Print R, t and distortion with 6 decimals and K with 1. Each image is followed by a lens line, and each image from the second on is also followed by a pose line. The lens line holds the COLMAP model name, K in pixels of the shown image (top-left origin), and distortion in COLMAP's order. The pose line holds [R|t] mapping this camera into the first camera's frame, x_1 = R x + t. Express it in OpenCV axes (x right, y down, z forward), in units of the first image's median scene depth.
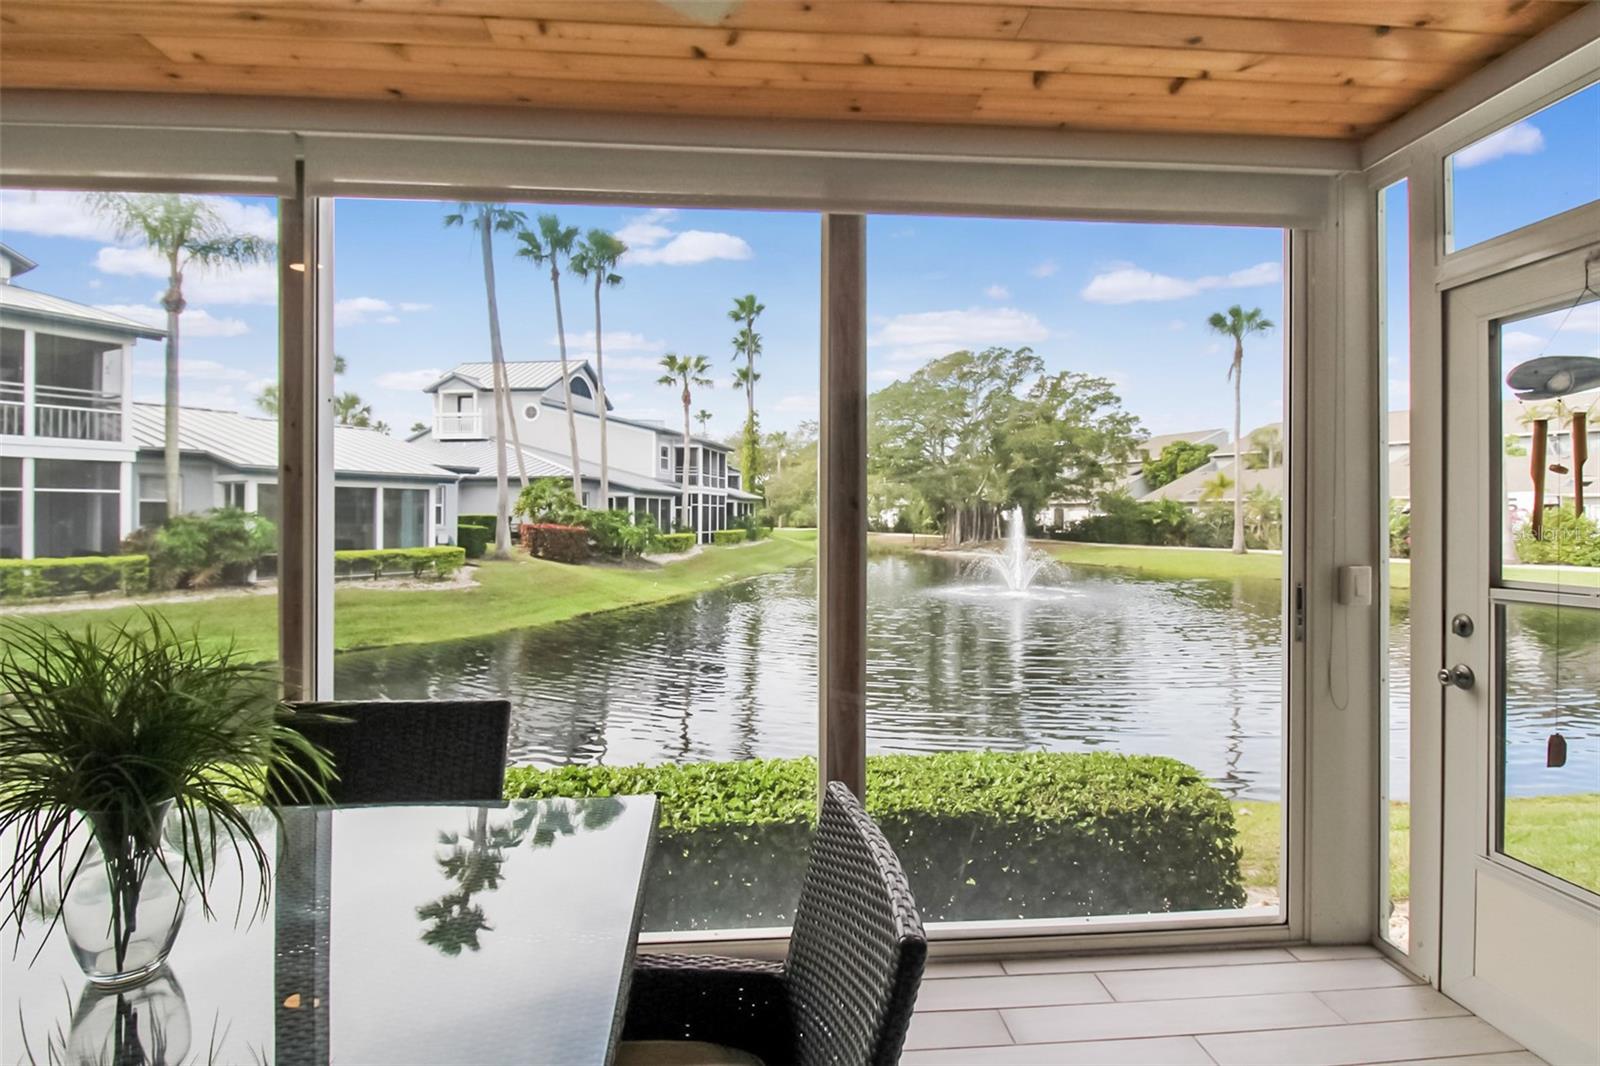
lens RADIAL K [[827.2, 0, 802.5], [0, 827.2, 516.8], [0, 0, 1]] dist [0.006101, -0.013024]
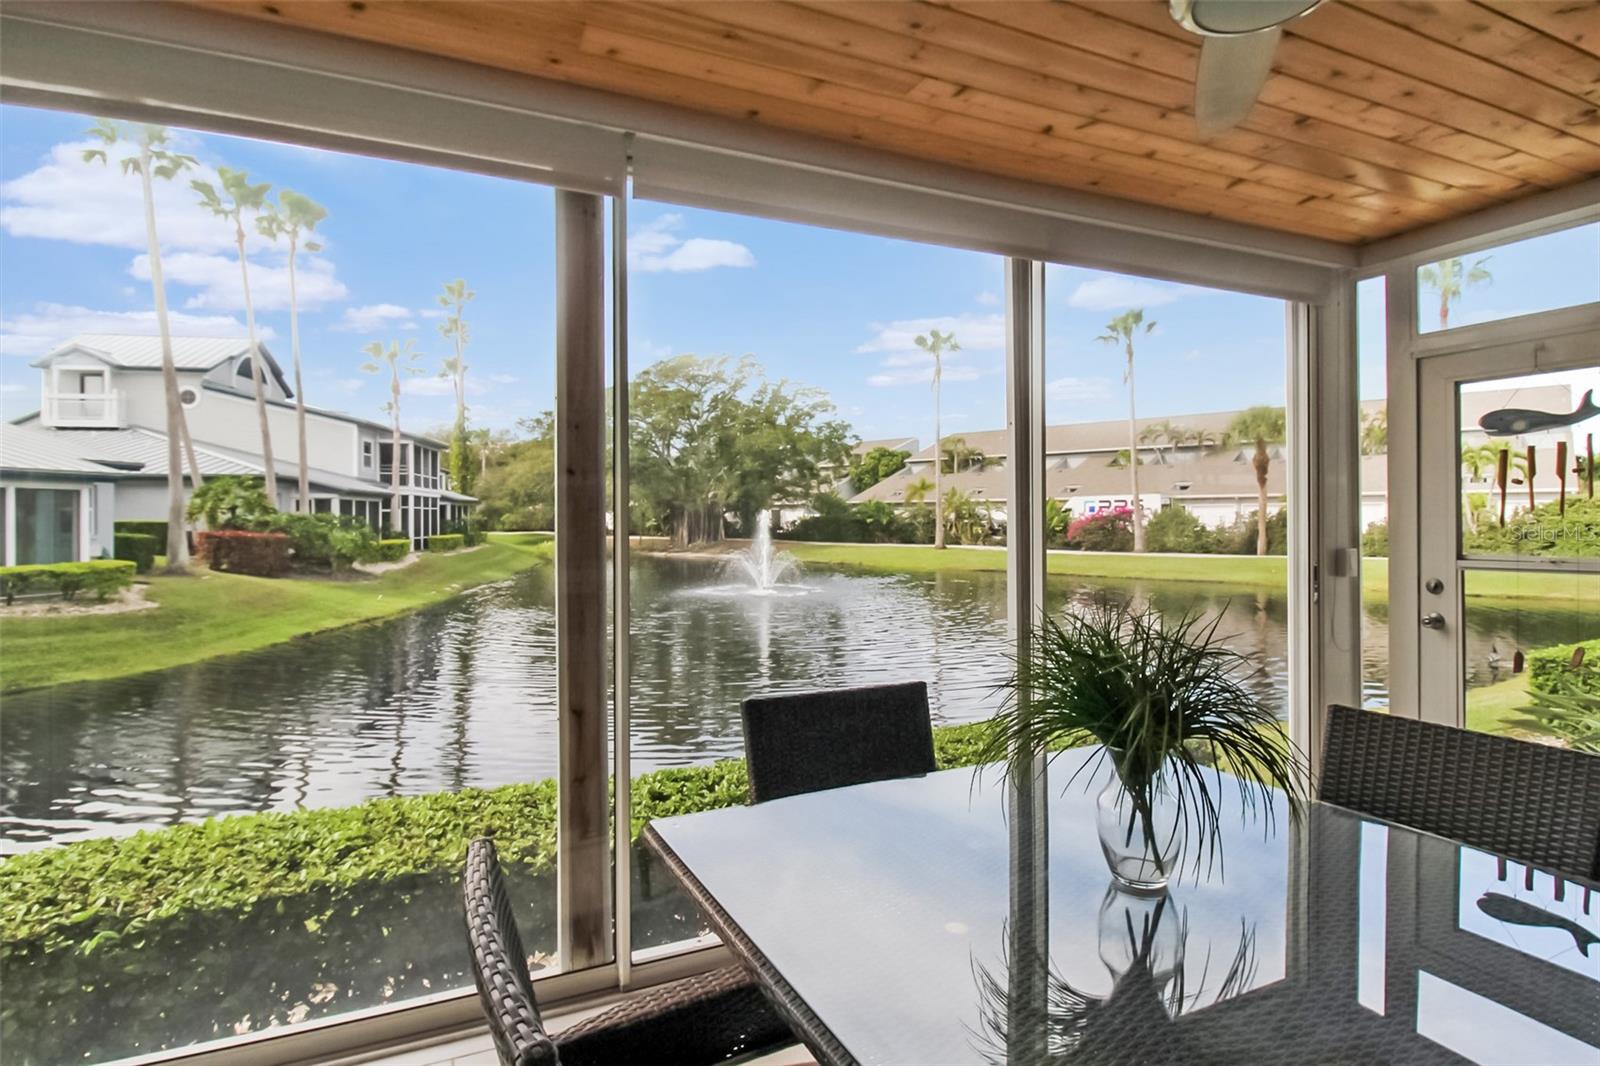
lens RADIAL K [[840.4, 0, 787.0], [0, 840.4, 518.3], [0, 0, 1]] dist [0.011585, -0.019872]
pose [[0.938289, -0.008854, 0.345740, -0.076472], [0.008992, 0.999959, 0.001203, -0.000200], [-0.345737, 0.001980, 0.938330, -0.001054]]
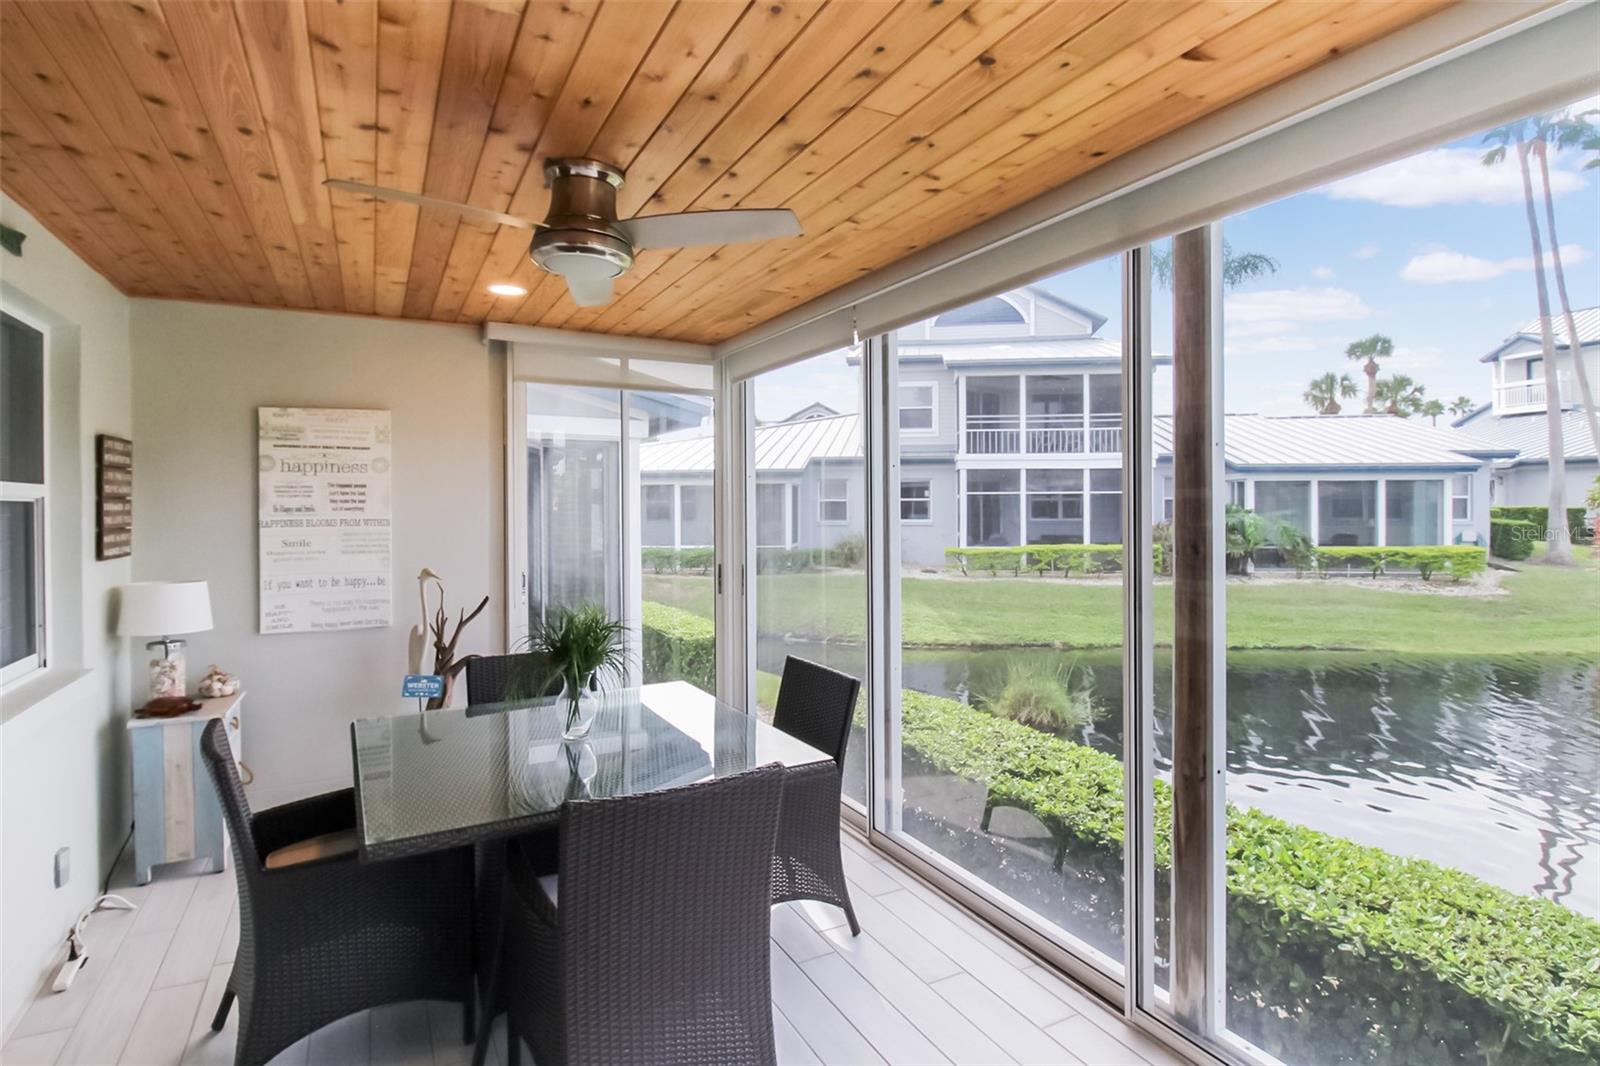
lens RADIAL K [[834.5, 0, 809.6], [0, 834.5, 495.3], [0, 0, 1]] dist [-0.002614, -0.001831]
pose [[0.397211, -0.017227, -0.917565, 0.079943], [0.007857, 0.999851, -0.015370, -0.007002], [0.917694, -0.001104, 0.397287, 0.027695]]
